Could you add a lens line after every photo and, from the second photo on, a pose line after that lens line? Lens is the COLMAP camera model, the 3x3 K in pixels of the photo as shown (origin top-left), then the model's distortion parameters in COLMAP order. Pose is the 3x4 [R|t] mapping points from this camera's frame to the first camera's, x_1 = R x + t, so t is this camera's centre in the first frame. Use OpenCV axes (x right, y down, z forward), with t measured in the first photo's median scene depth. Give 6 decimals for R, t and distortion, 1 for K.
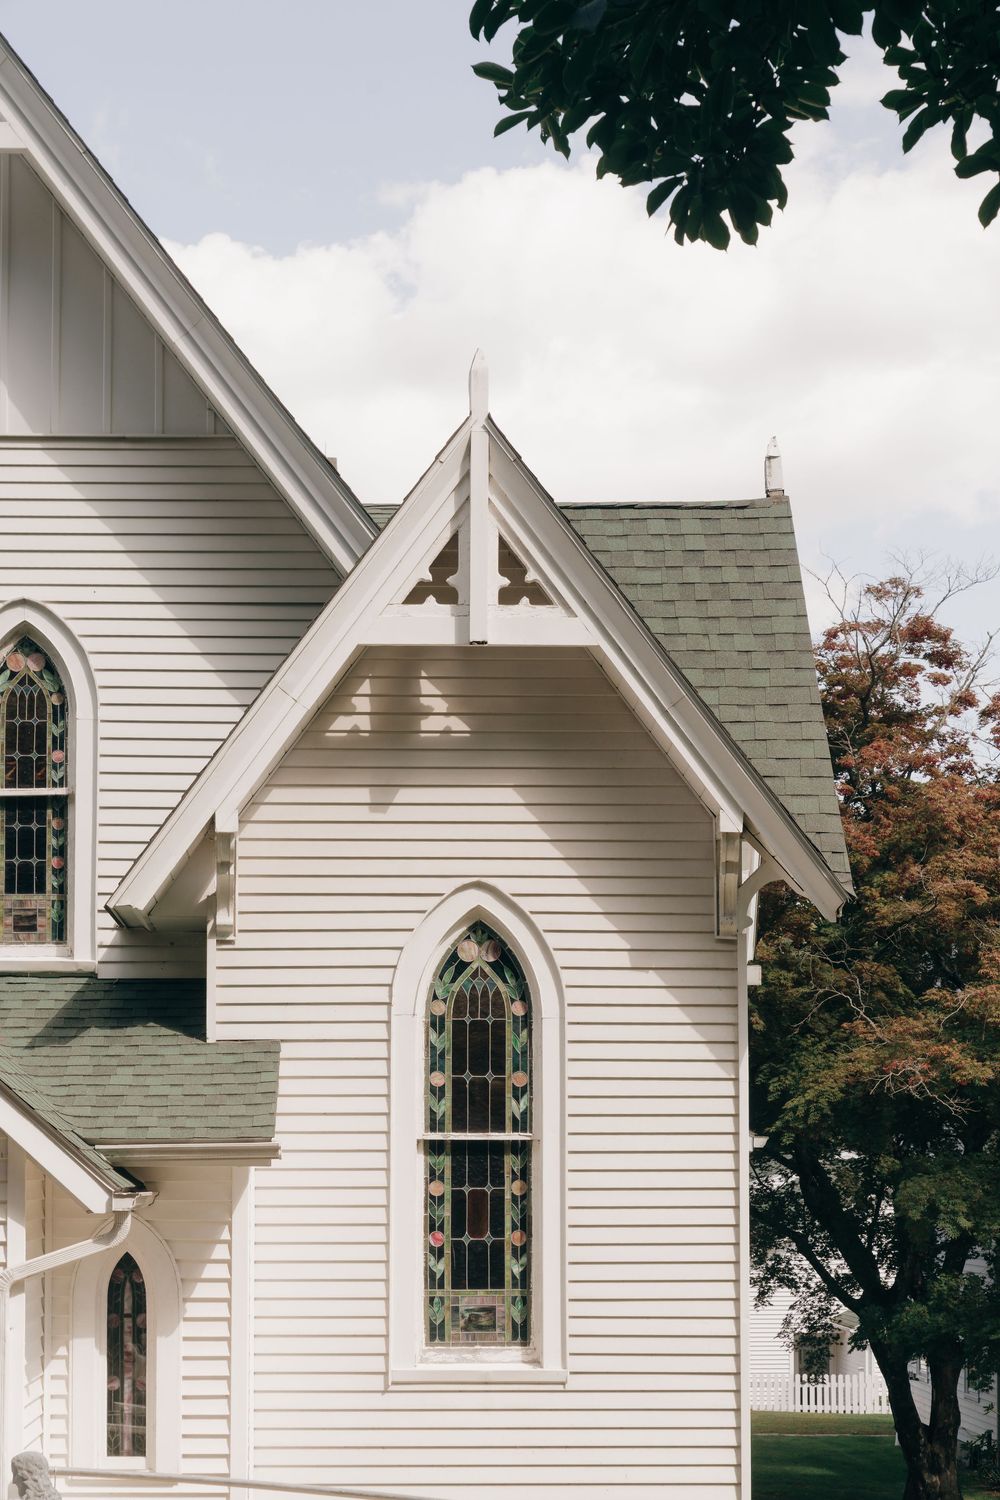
lens RADIAL K [[3395.9, 0, 500.7], [0, 3395.9, 998.8], [0, 0, 1]] dist [0.041255, -0.063245]
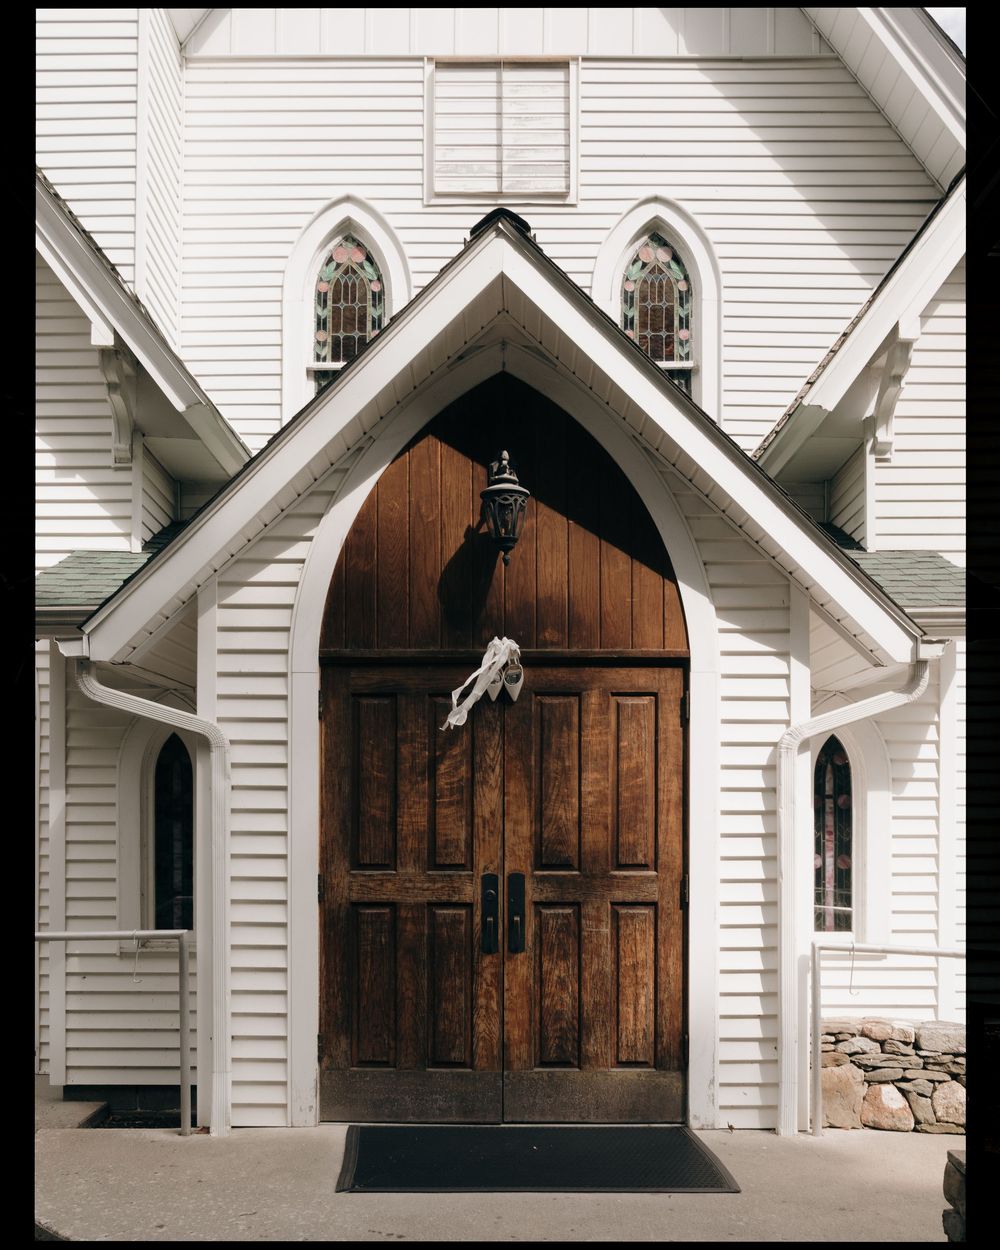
lens RADIAL K [[1219.5, 0, 504.4], [0, 1219.5, 827.9], [0, 0, 1]] dist [-0.020330, 0.000853]
pose [[0.999946, 0.000453, -0.010361, -0.197039], [0.000022, 0.998948, 0.045847, 0.082552], [0.010371, -0.045845, 0.998895, 0.605333]]
